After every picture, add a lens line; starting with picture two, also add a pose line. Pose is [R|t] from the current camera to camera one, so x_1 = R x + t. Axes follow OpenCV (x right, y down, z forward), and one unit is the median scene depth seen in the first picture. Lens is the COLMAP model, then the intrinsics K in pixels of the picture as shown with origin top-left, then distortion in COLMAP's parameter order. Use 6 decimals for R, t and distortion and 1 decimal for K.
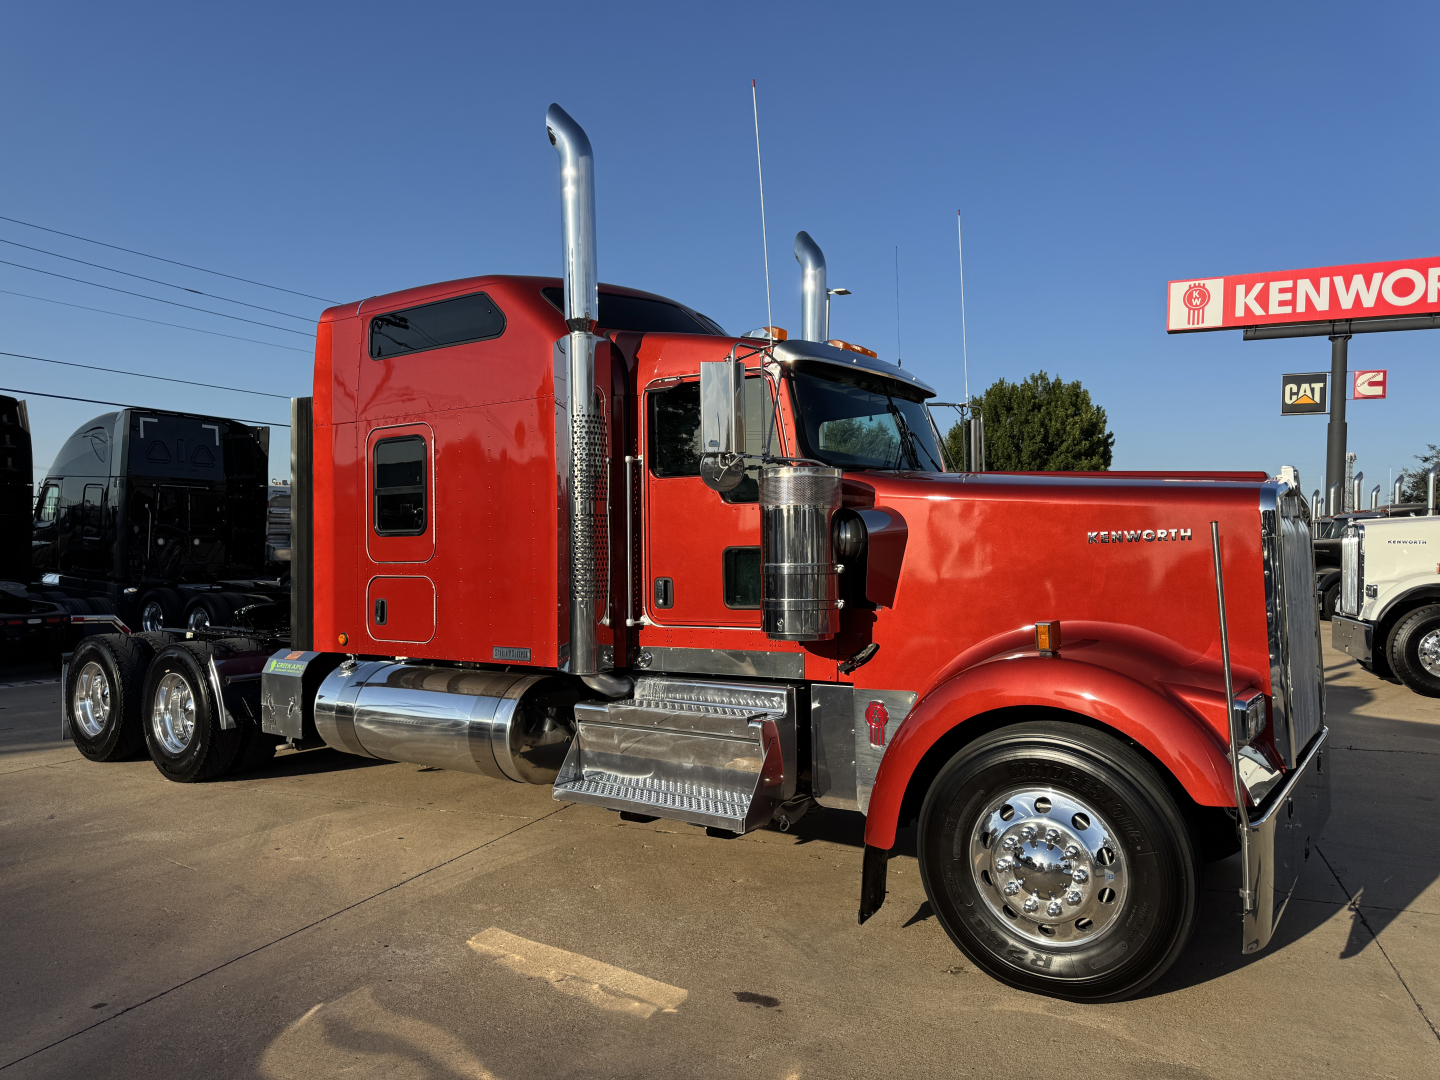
lens RADIAL K [[1044.9, 0, 723.2], [0, 1044.9, 536.7], [0, 0, 1]] dist [0.004641, -0.001287]
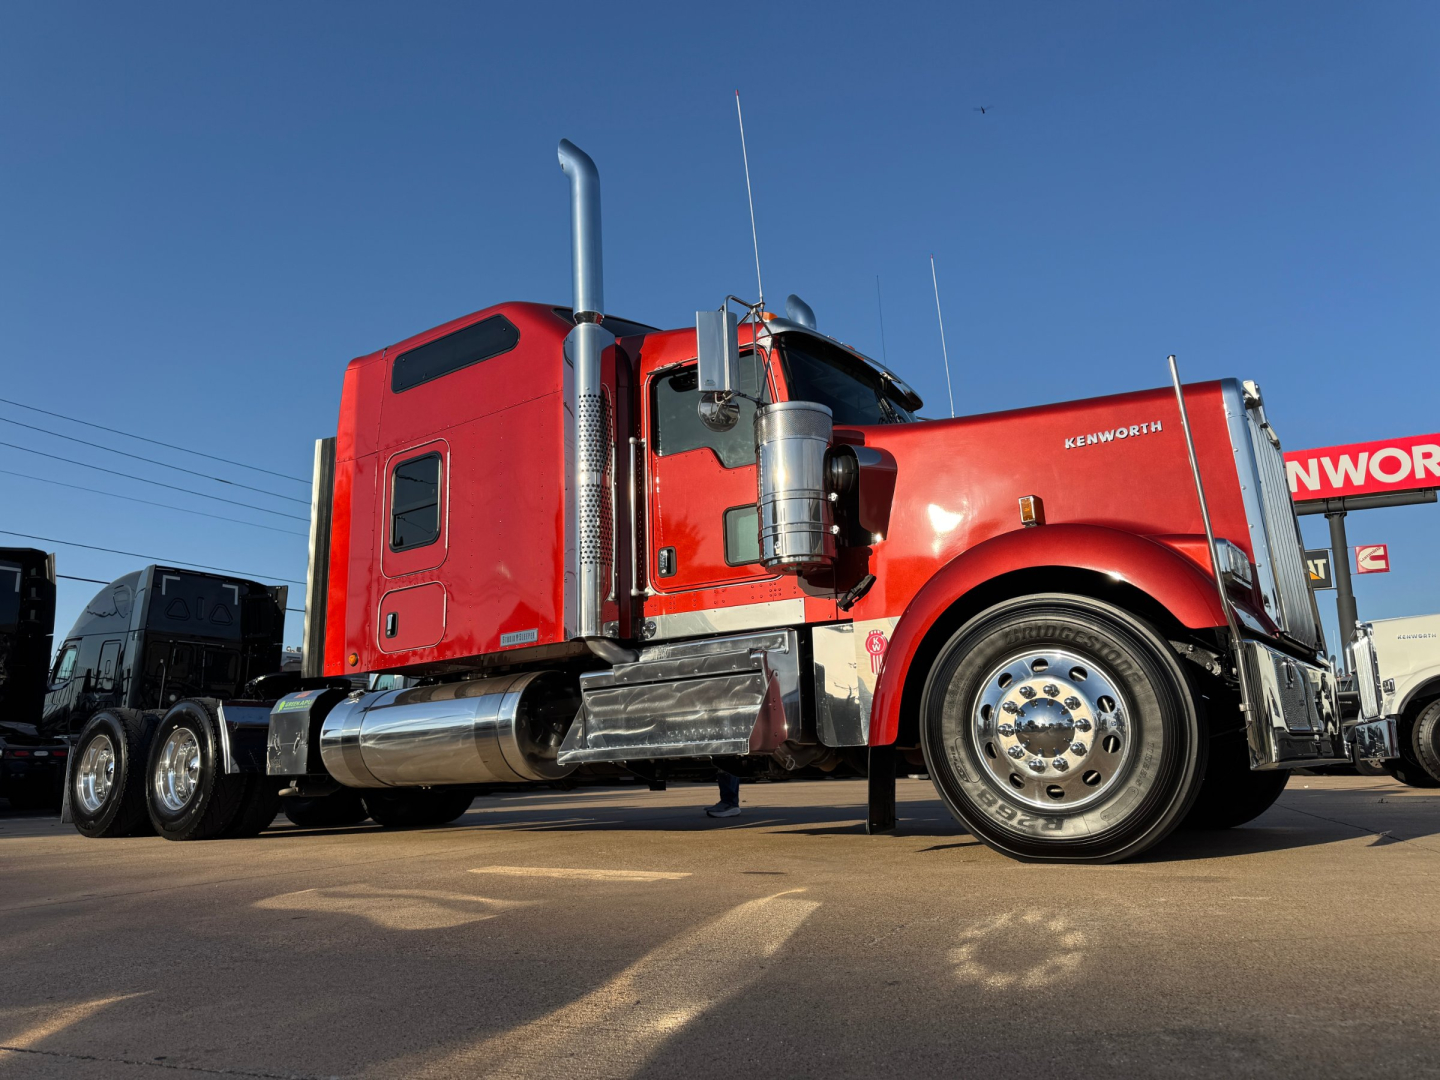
lens RADIAL K [[1044.9, 0, 723.2], [0, 1044.9, 536.7], [0, 0, 1]] dist [0.004641, -0.001287]
pose [[0.999643, -0.025000, -0.009380, 0.003933], [0.022442, 0.976984, -0.212127, 0.108518], [0.014468, 0.211841, 0.977197, -0.005341]]
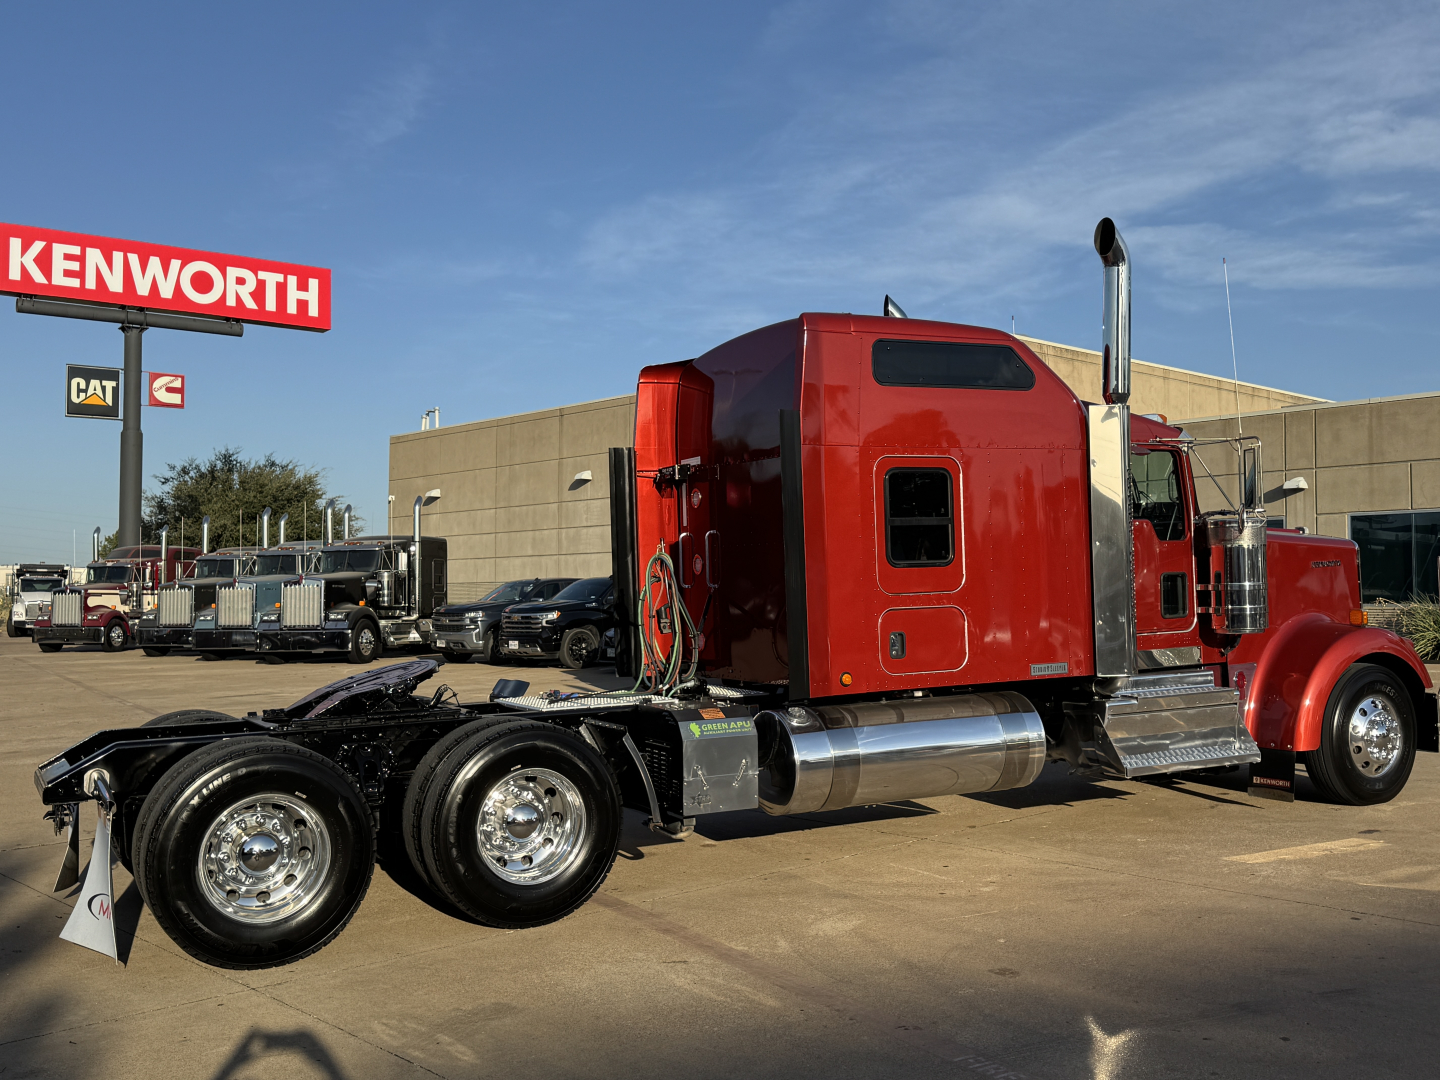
lens RADIAL K [[1451.3, 0, 790.0], [0, 1451.3, 536.3], [0, 0, 1]] dist [0.066333, -0.194895]
pose [[0.386849, 0.015906, 0.922006, -0.840290], [0.007795, 0.999759, -0.020519, -0.002598], [-0.922110, 0.015125, 0.386631, 0.290122]]
